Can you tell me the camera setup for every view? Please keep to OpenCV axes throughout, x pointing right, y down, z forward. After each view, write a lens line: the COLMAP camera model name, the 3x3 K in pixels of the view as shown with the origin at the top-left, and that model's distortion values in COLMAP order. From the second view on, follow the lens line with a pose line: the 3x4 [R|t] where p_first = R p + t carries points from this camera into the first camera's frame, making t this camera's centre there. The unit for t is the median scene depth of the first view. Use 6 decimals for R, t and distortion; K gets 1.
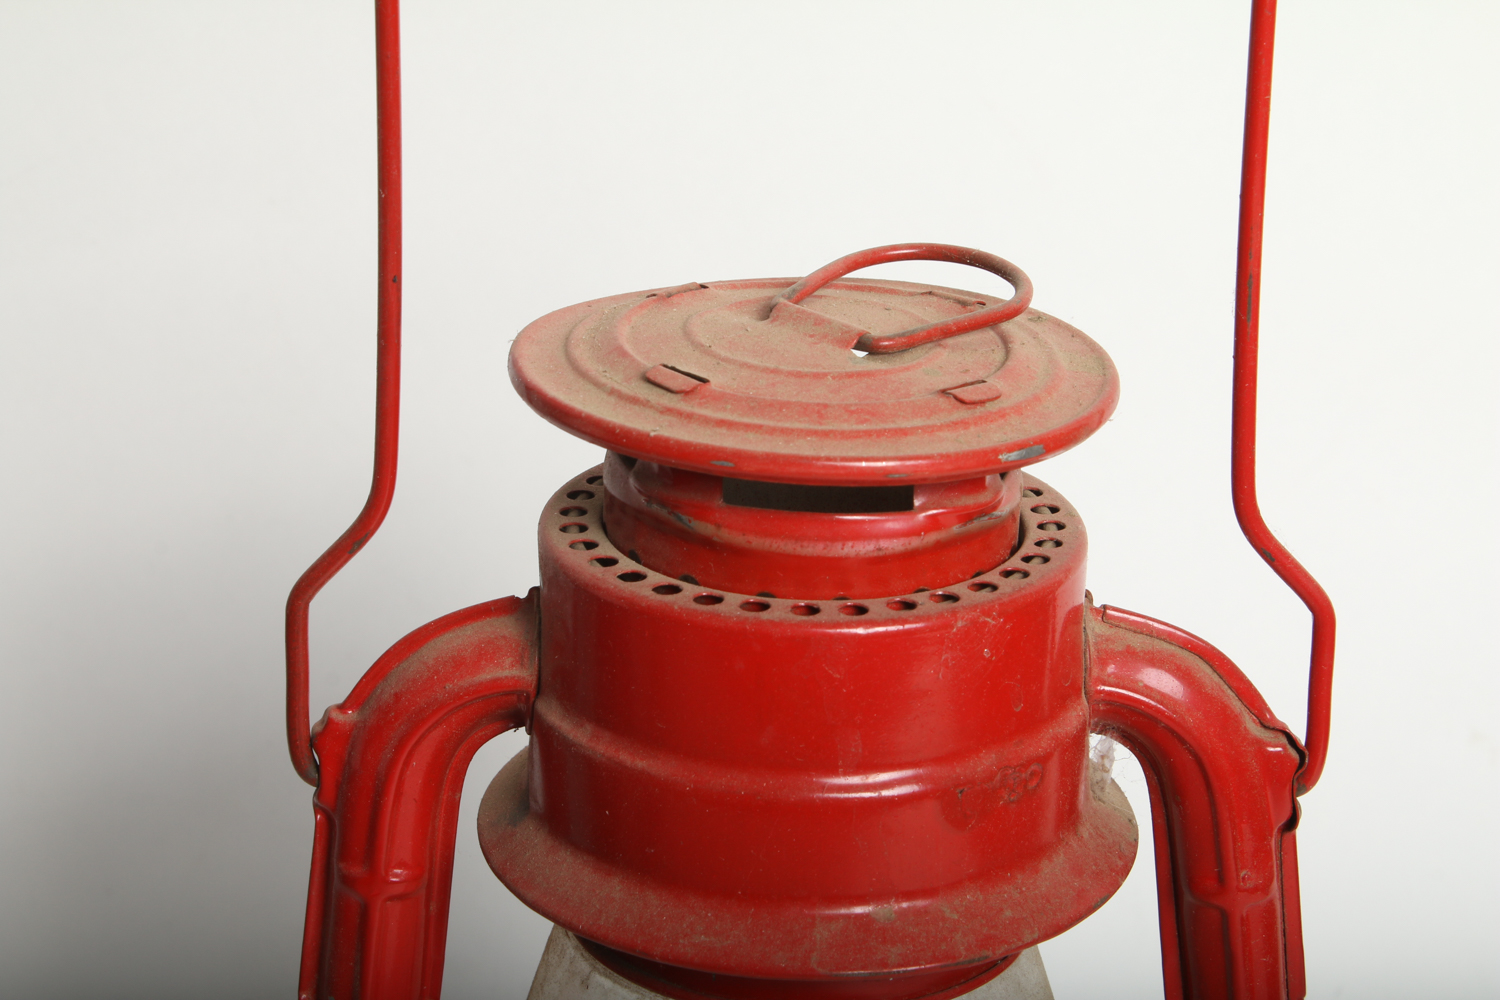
lens RADIAL K [[3646.3, 0, 750.0], [0, 3646.3, 500.0], [0, 0, 1]] dist [0.016364, 0.428970]
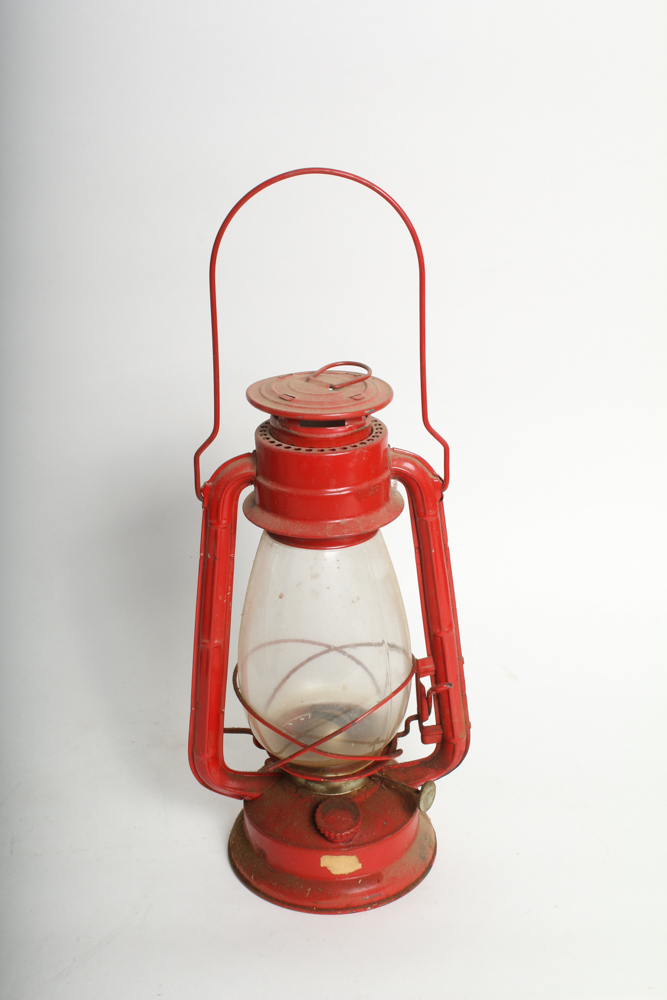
lens RADIAL K [[1420.0, 0, 333.5], [0, 1420.0, 500.0], [0, 0, 1]] dist [-0.013235, -0.013731]
pose [[0.998408, -0.049515, 0.026998, -0.016460], [0.048405, 0.998013, 0.040325, 0.020605], [-0.028941, -0.038954, 0.998822, -0.612896]]
